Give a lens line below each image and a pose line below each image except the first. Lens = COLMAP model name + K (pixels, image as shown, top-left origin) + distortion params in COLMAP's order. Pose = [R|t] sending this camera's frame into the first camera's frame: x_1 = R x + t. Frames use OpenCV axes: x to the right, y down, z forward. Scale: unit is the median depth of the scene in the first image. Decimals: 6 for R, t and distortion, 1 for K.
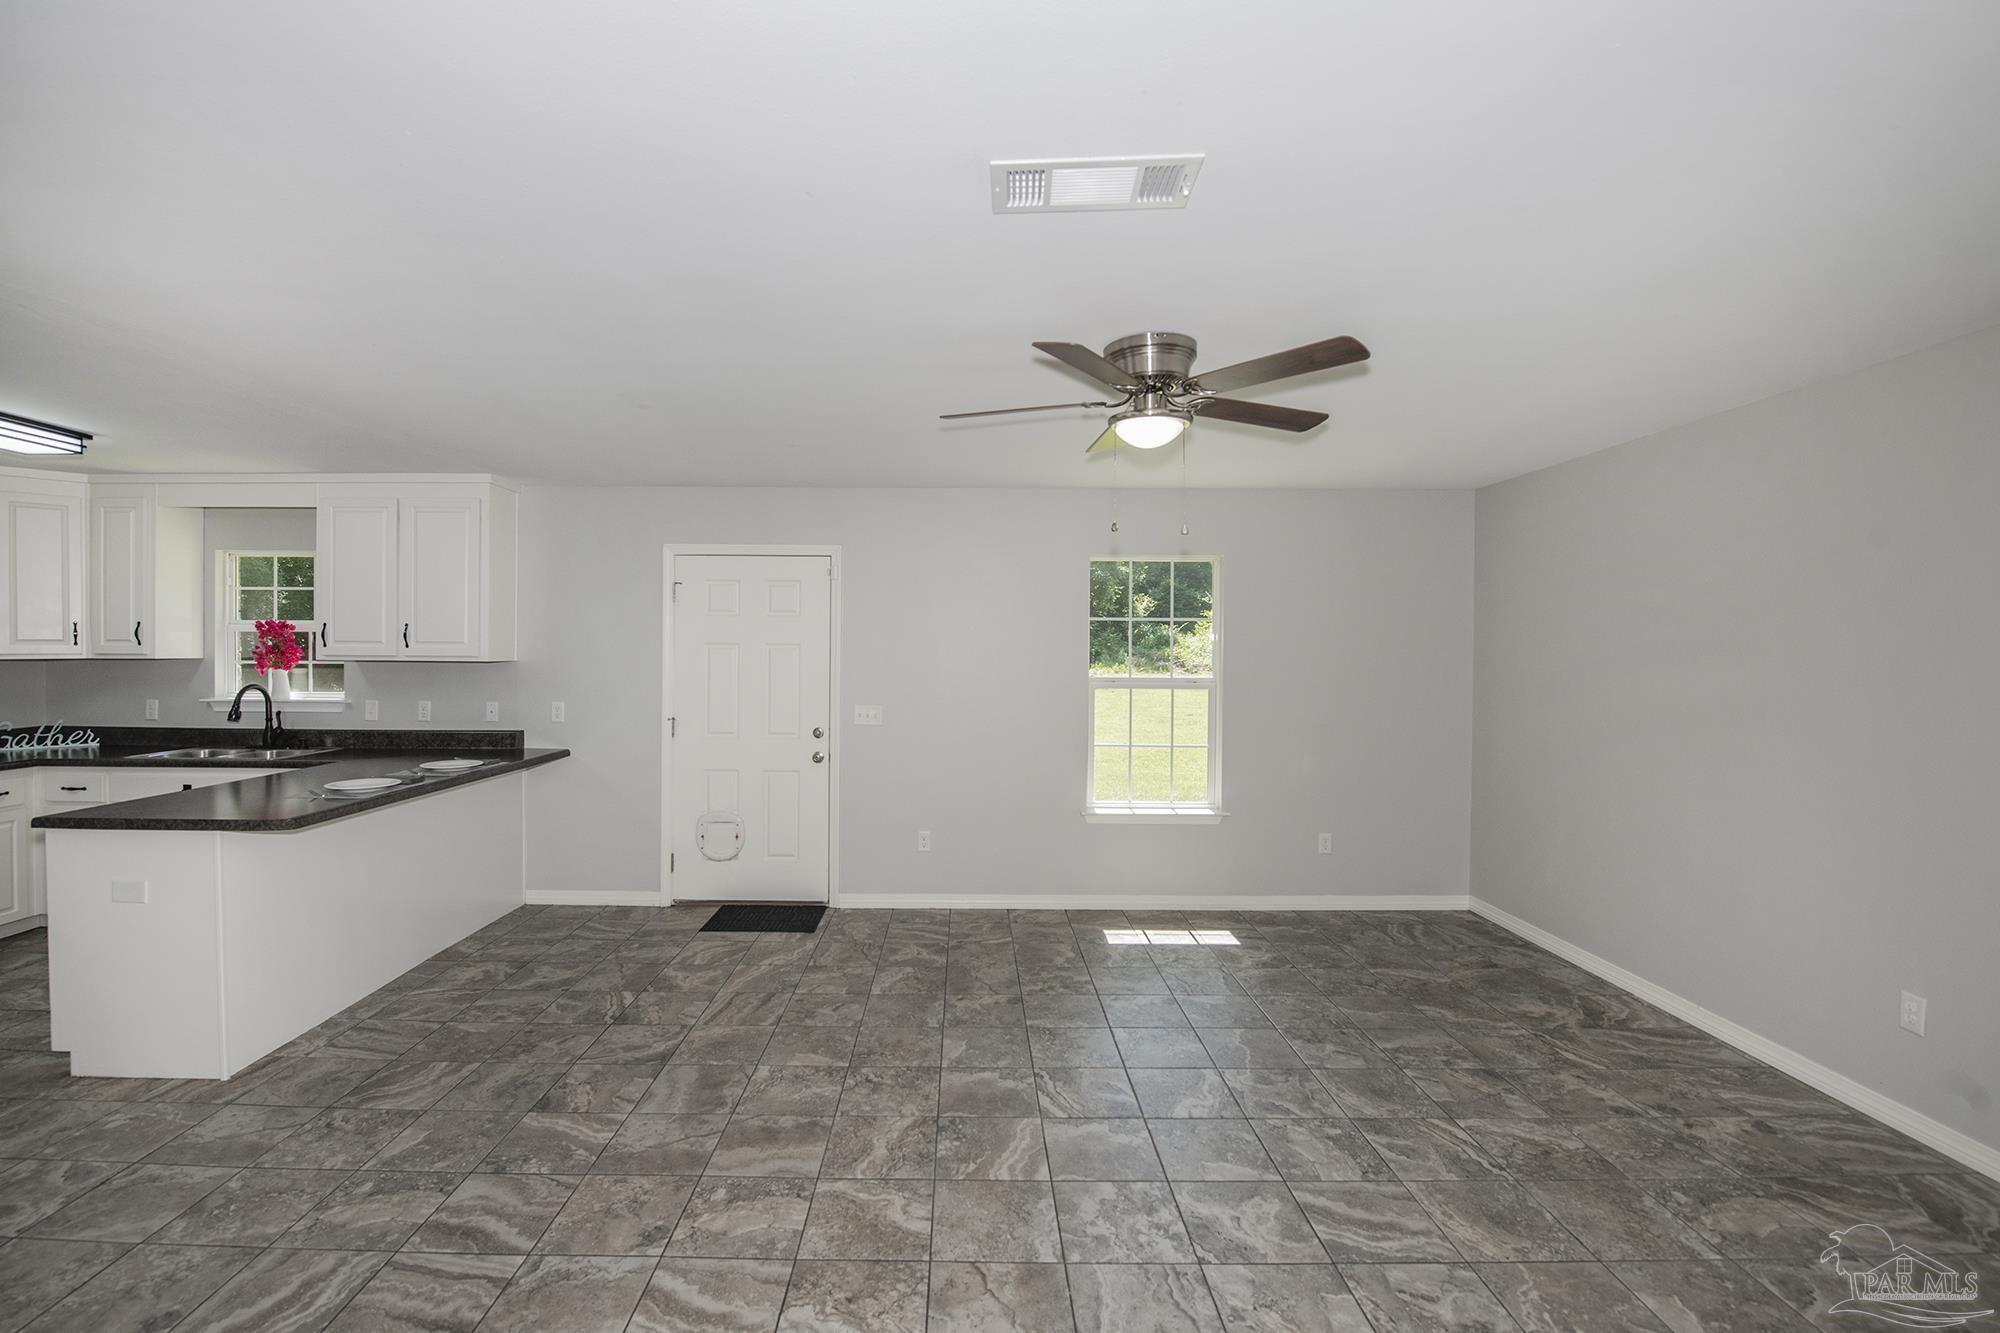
lens RADIAL K [[890.3, 0, 994.9], [0, 890.3, 658.5], [0, 0, 1]] dist [-0.012889, -0.000599]
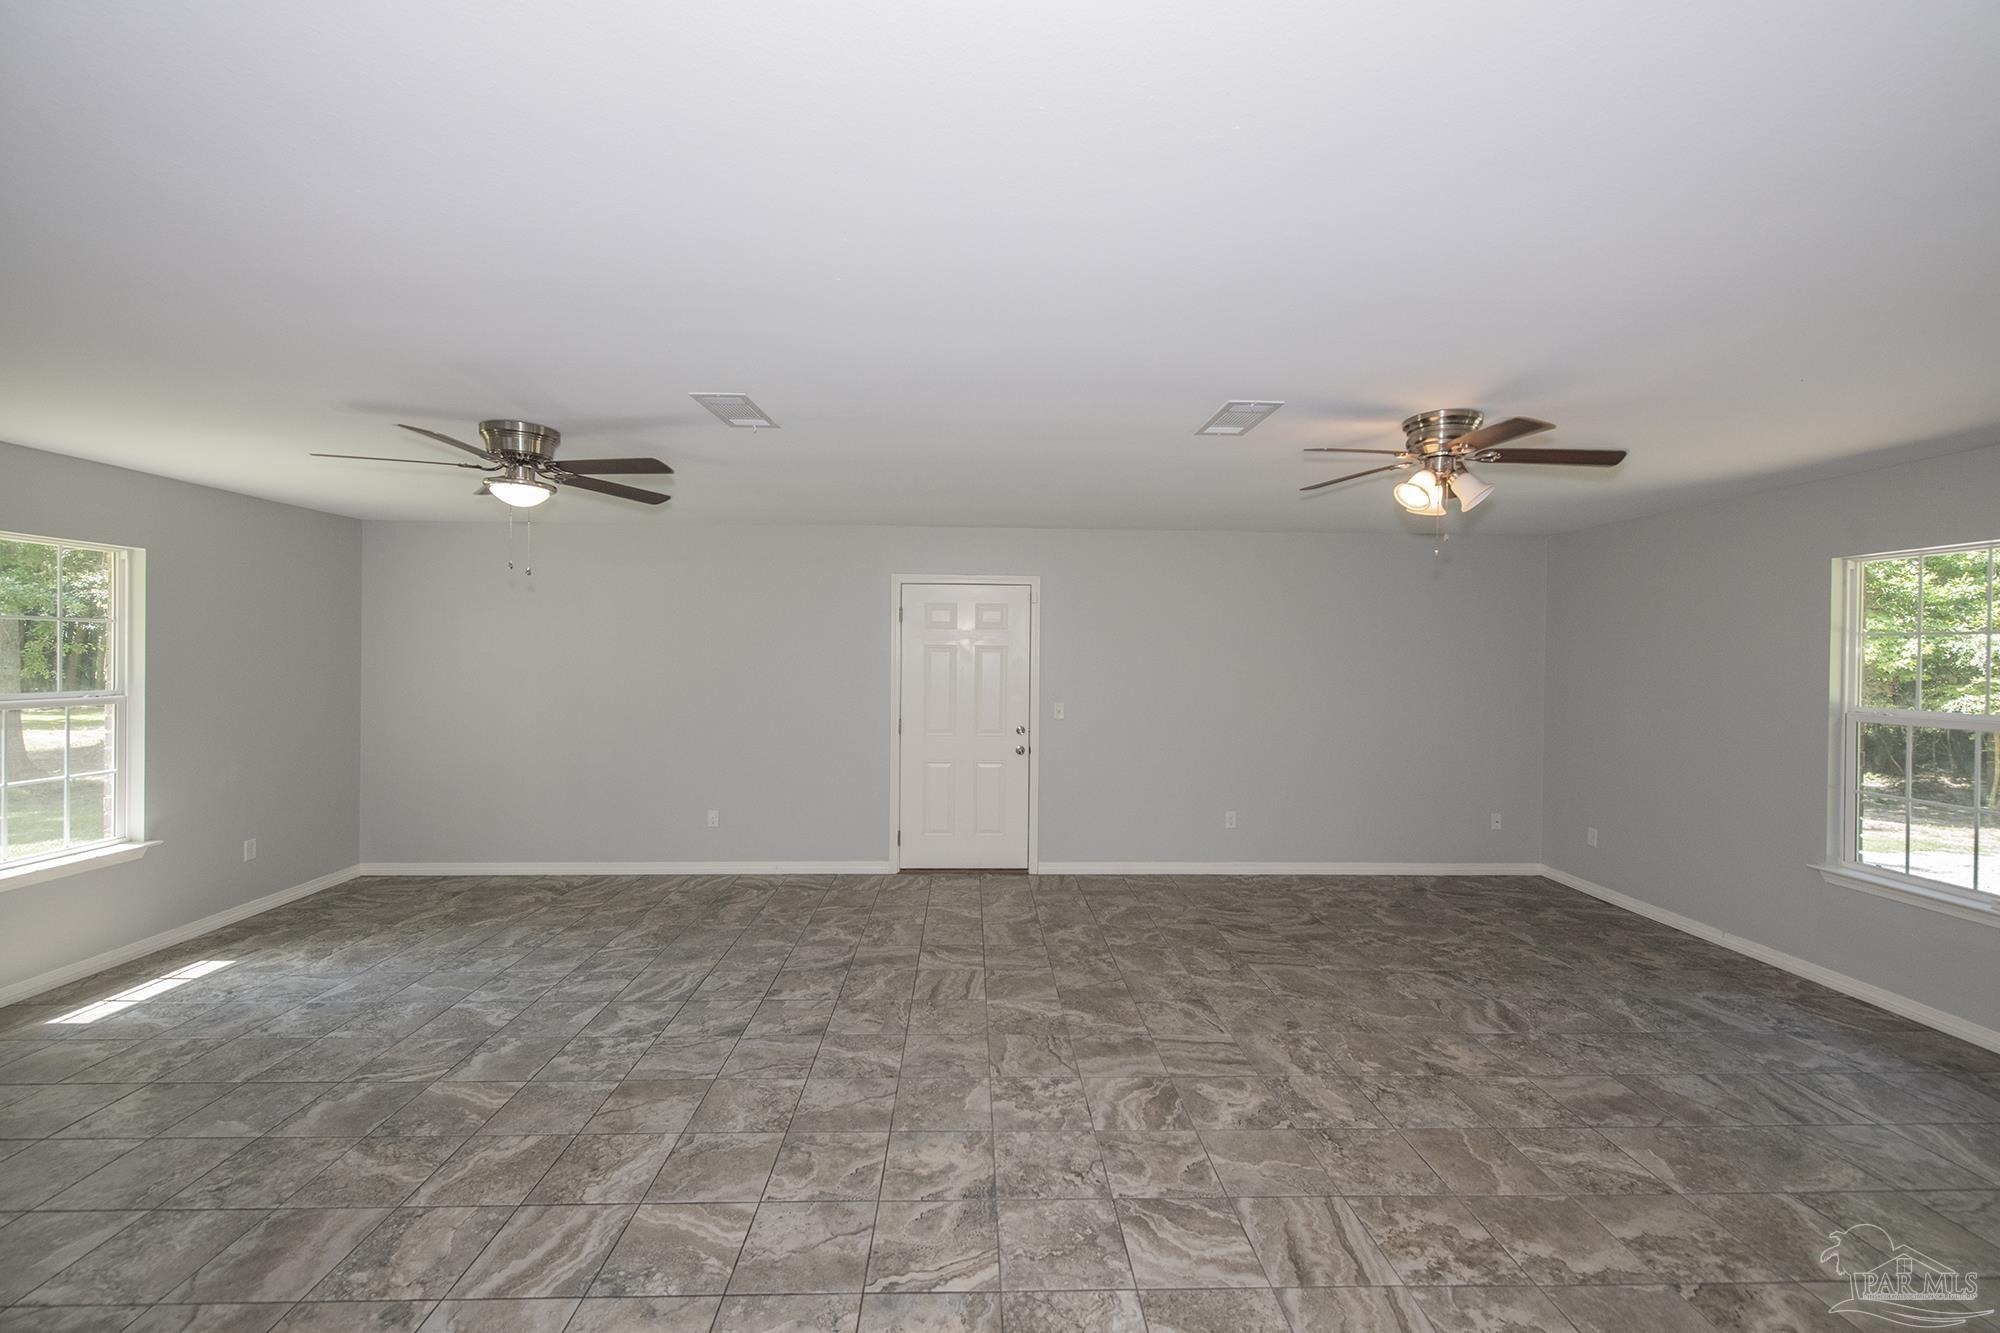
lens RADIAL K [[809.9, 0, 996.5], [0, 809.9, 661.5], [0, 0, 1]] dist [0.009709, 0.000008]
pose [[-0.043598, -0.010870, 0.998990, -1.029880], [0.002380, 0.999937, 0.010985, -0.022367], [-0.999046, 0.002856, -0.043569, 0.345528]]
